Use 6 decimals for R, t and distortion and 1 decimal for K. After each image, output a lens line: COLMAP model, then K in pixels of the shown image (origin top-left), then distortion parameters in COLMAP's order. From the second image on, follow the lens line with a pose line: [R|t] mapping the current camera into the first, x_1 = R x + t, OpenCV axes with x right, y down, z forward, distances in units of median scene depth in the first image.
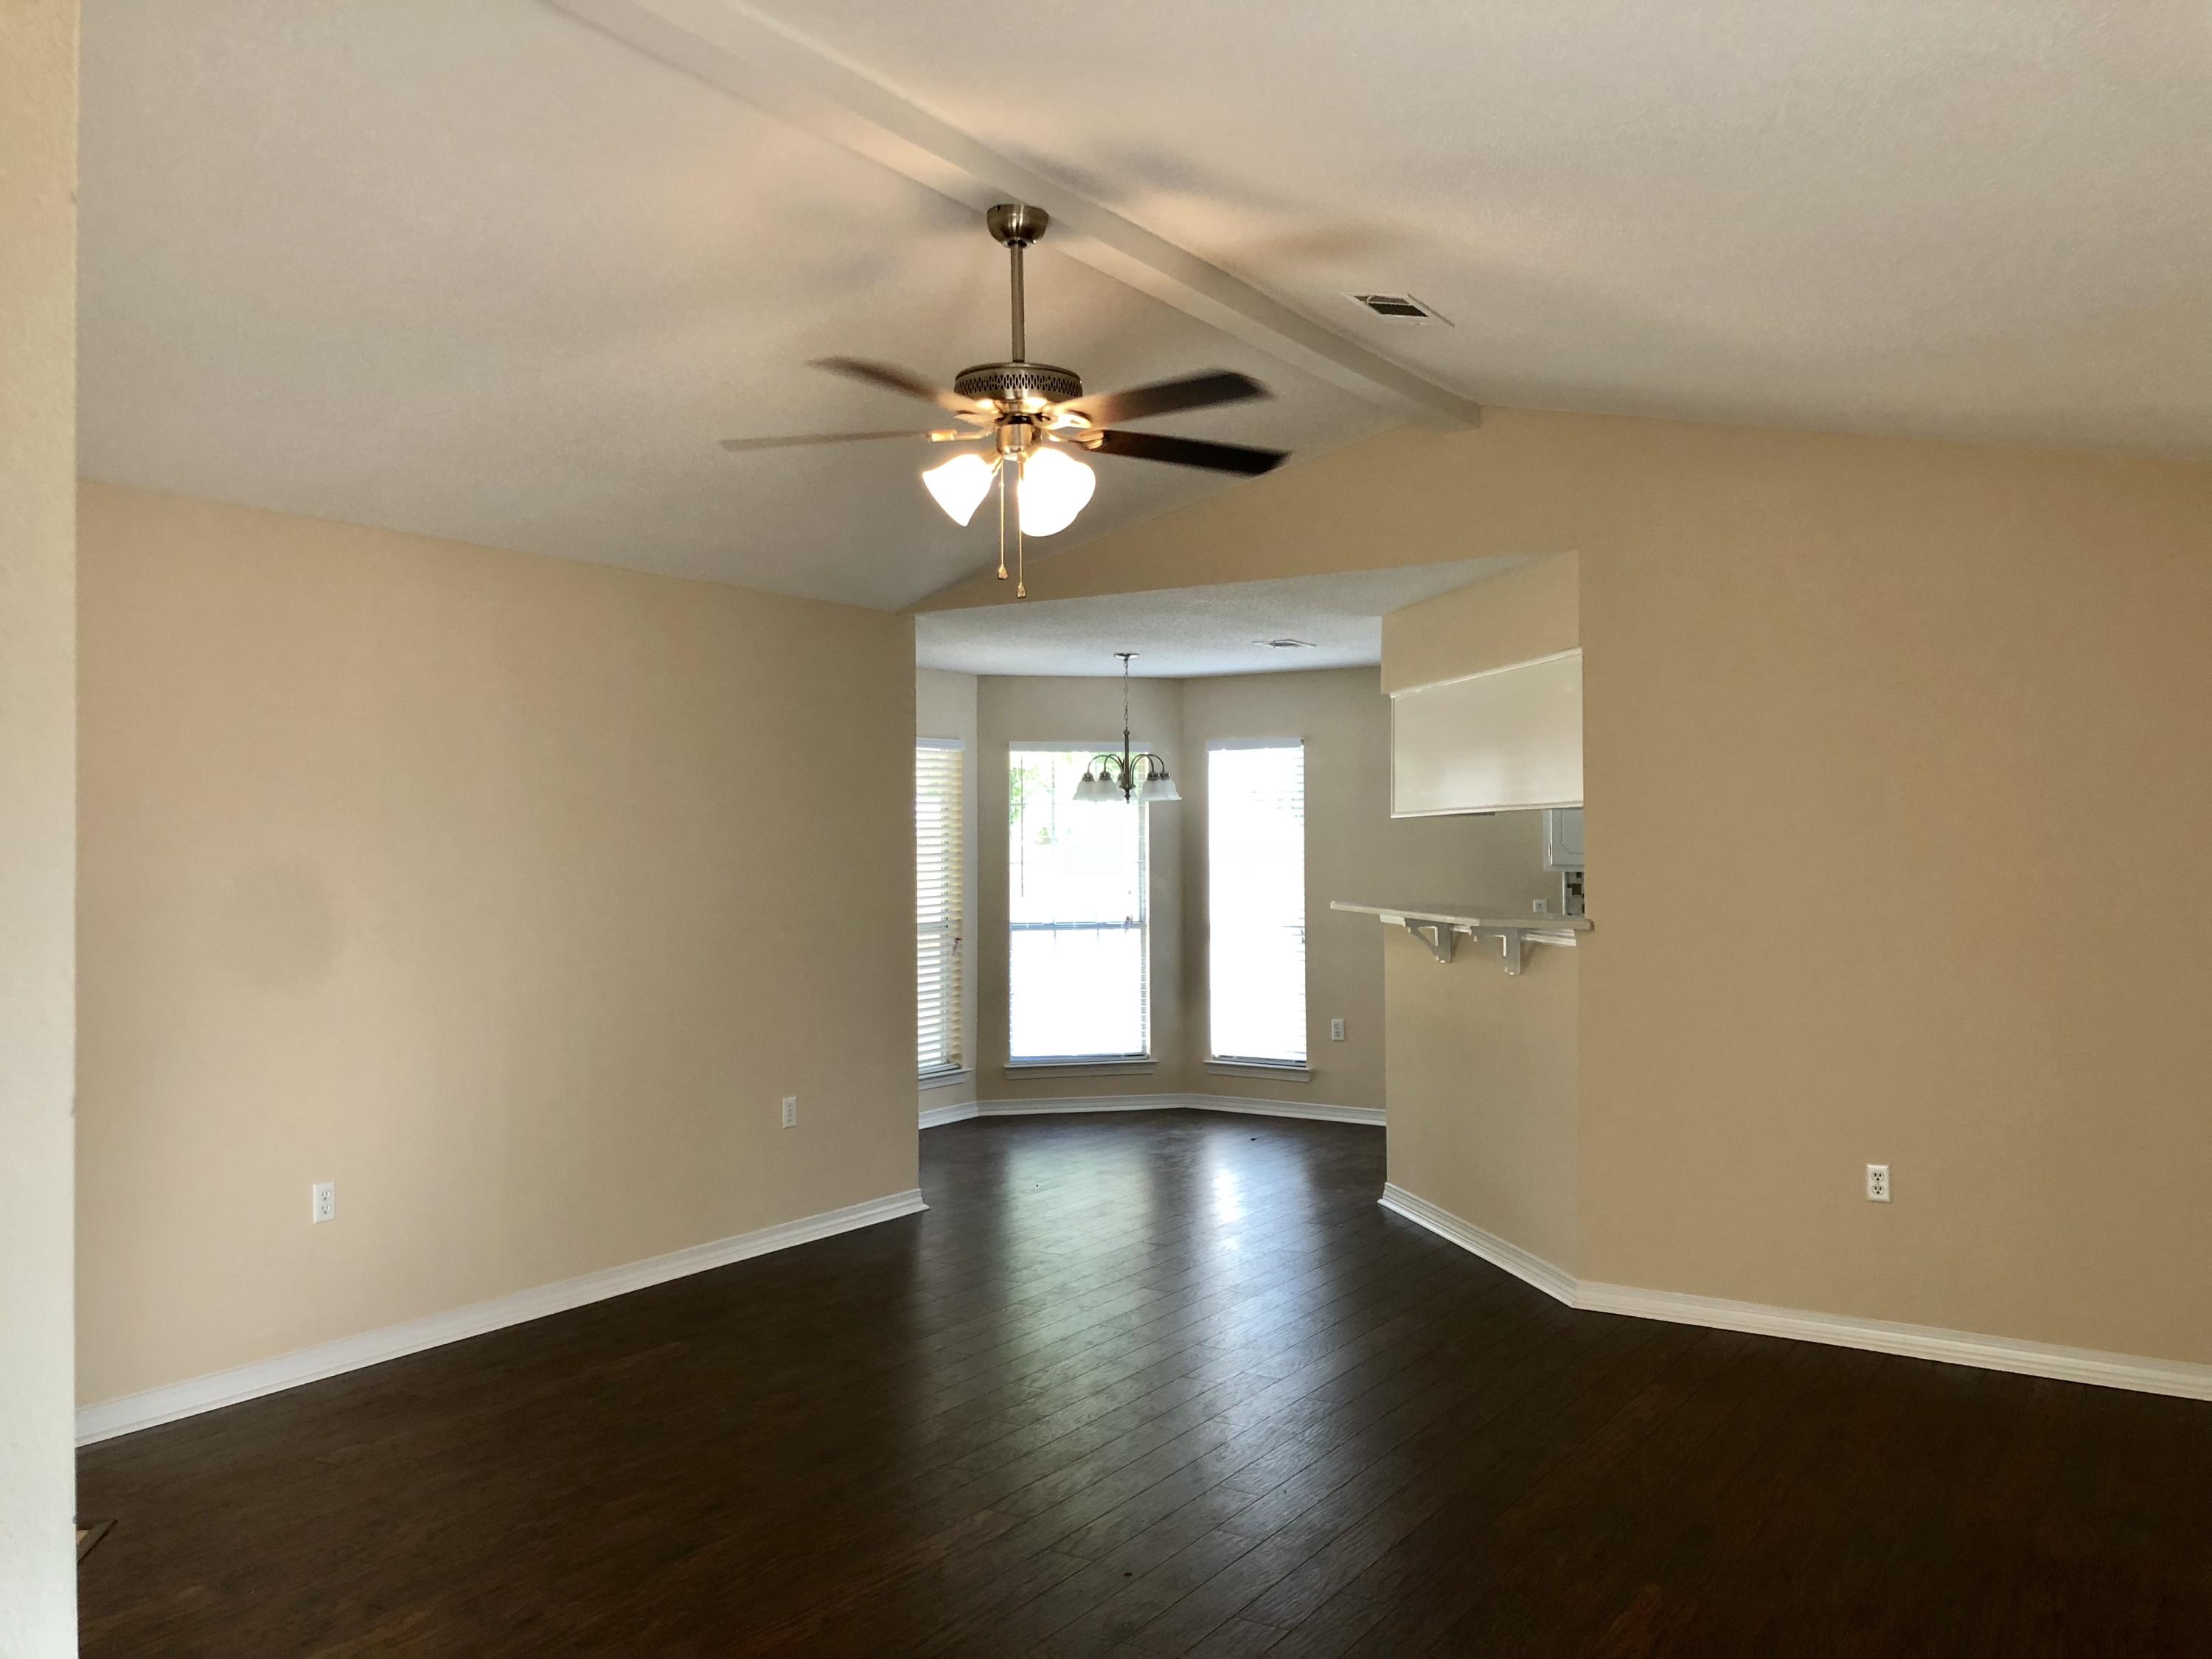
lens RADIAL K [[1828.2, 0, 1106.0], [0, 1828.2, 829.5], [0, 0, 1]] dist [0.053924, -0.011301]
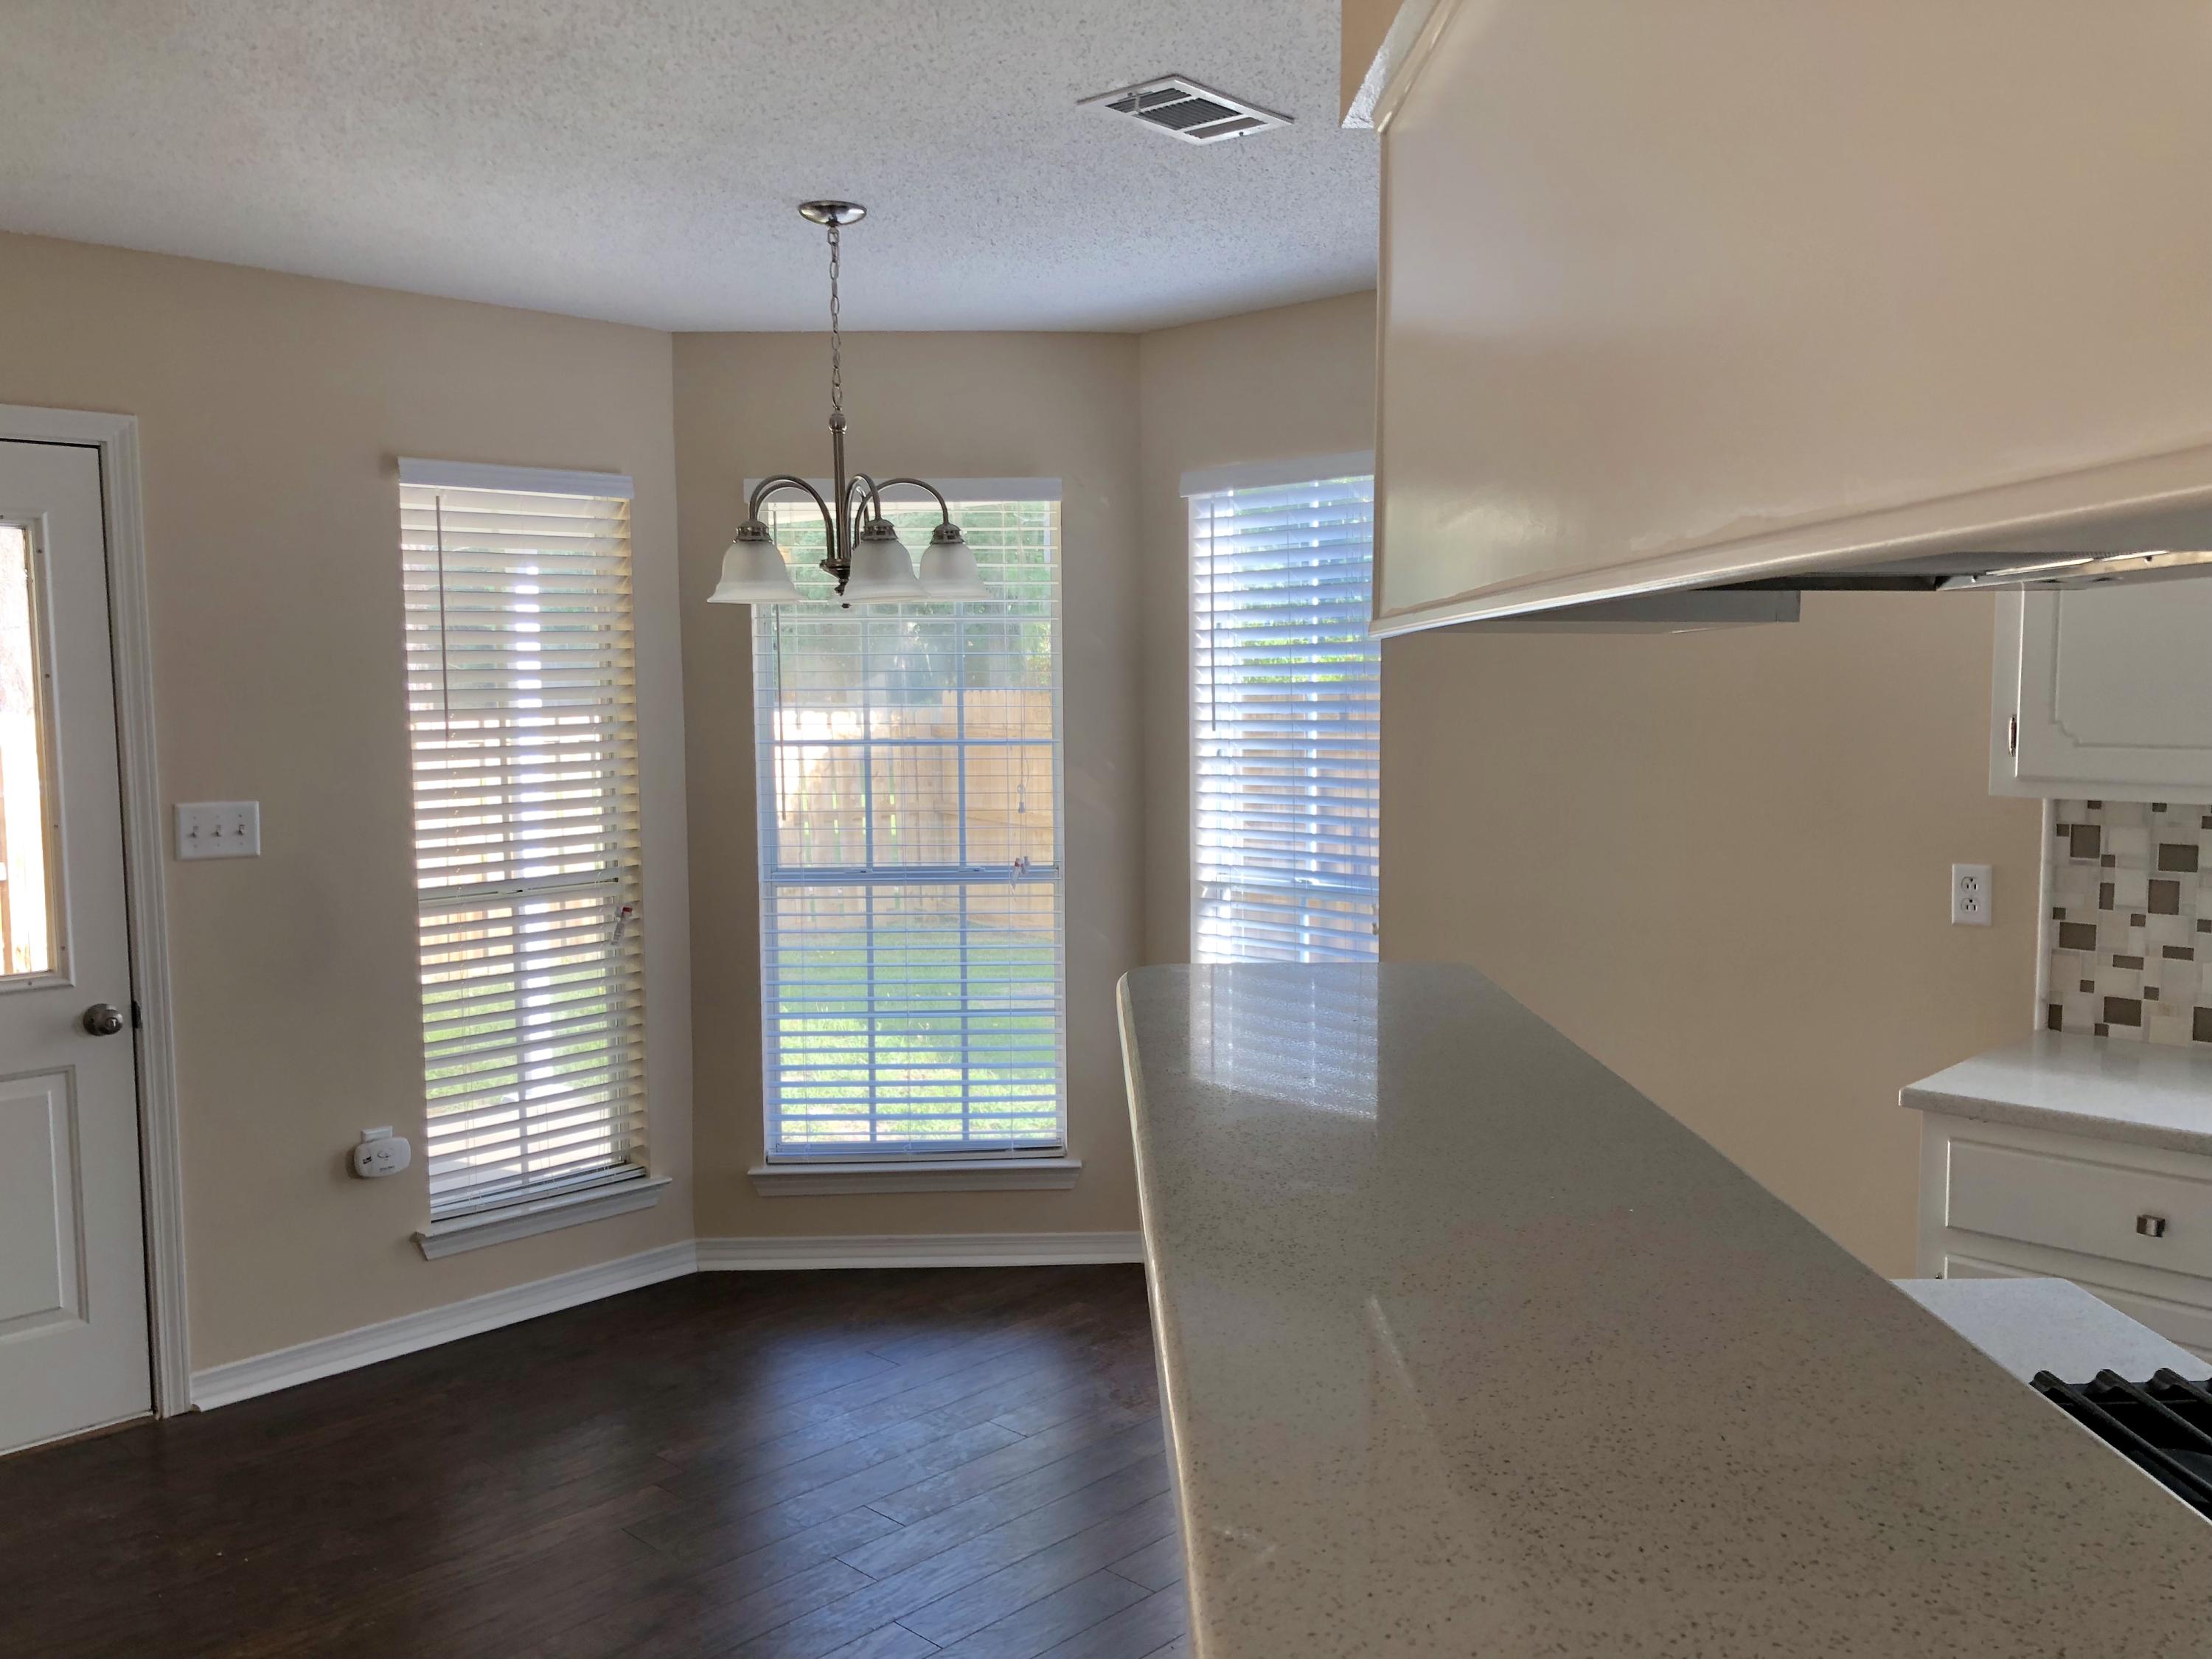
lens RADIAL K [[1828.2, 0, 1106.0], [0, 1828.2, 829.5], [0, 0, 1]] dist [0.053924, -0.011301]
pose [[0.981462, 0.015634, -0.191017, 0.125803], [0.003902, 0.994831, 0.101468, -0.006945], [0.191616, -0.100332, 0.976328, 0.569004]]
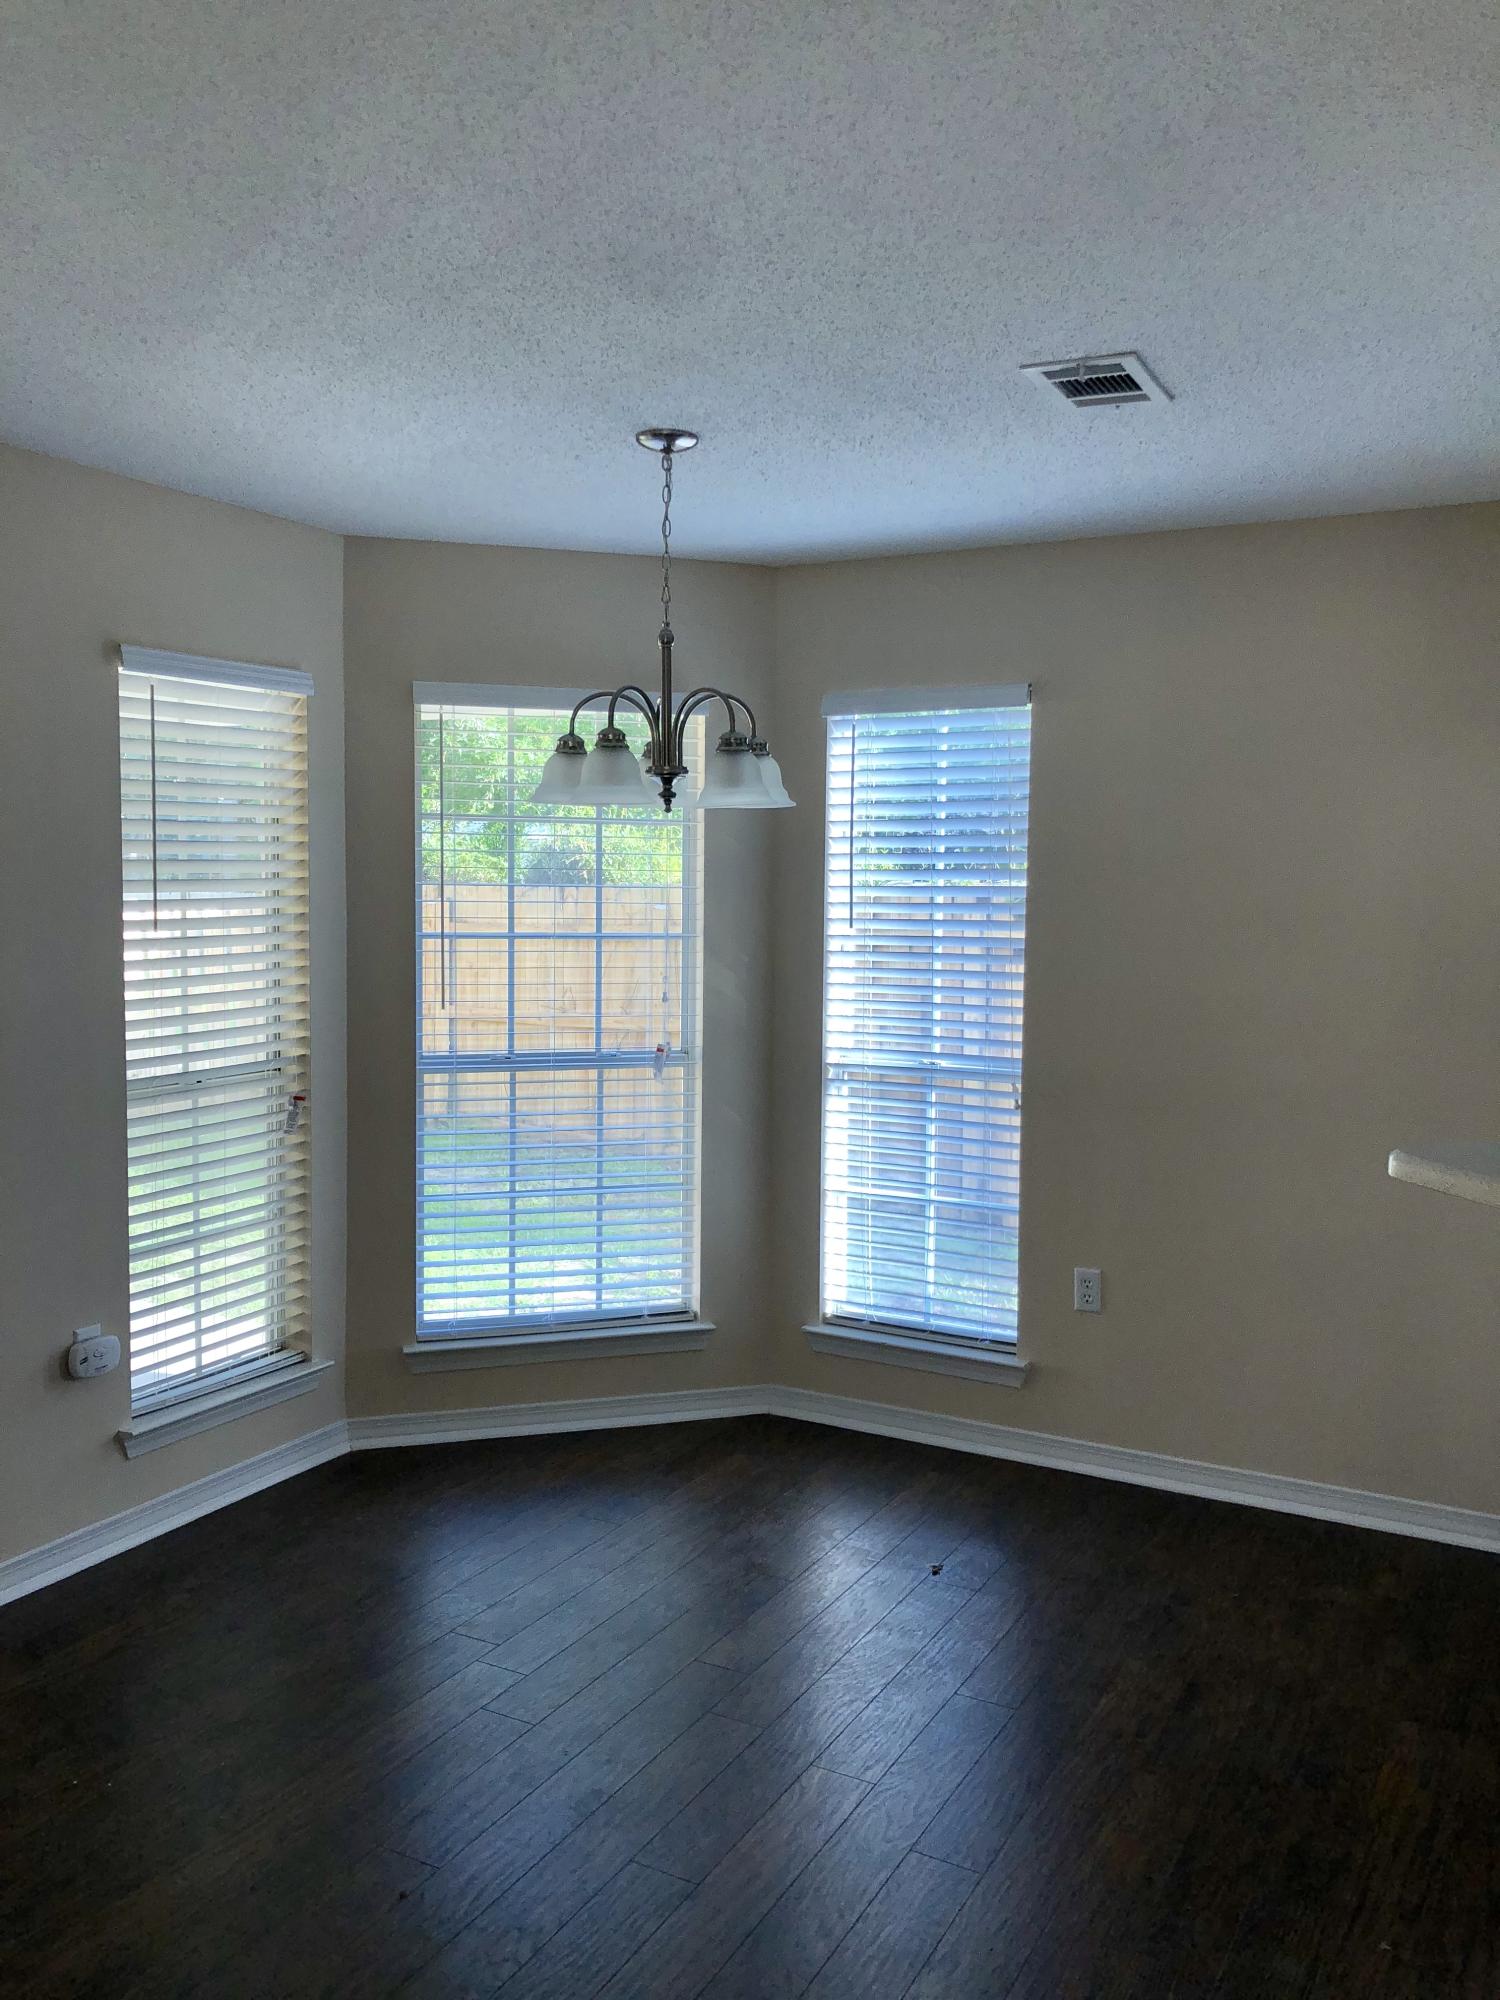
lens RADIAL K [[1653.0, 0, 746.9], [0, 1653.0, 989.1], [0, 0, 1]] dist [0.053924, -0.011301]
pose [[0.997314, 0.011207, 0.072377, 0.002782], [-0.016982, 0.996676, 0.079675, -0.004179], [-0.071243, -0.080690, 0.994190, 0.565982]]
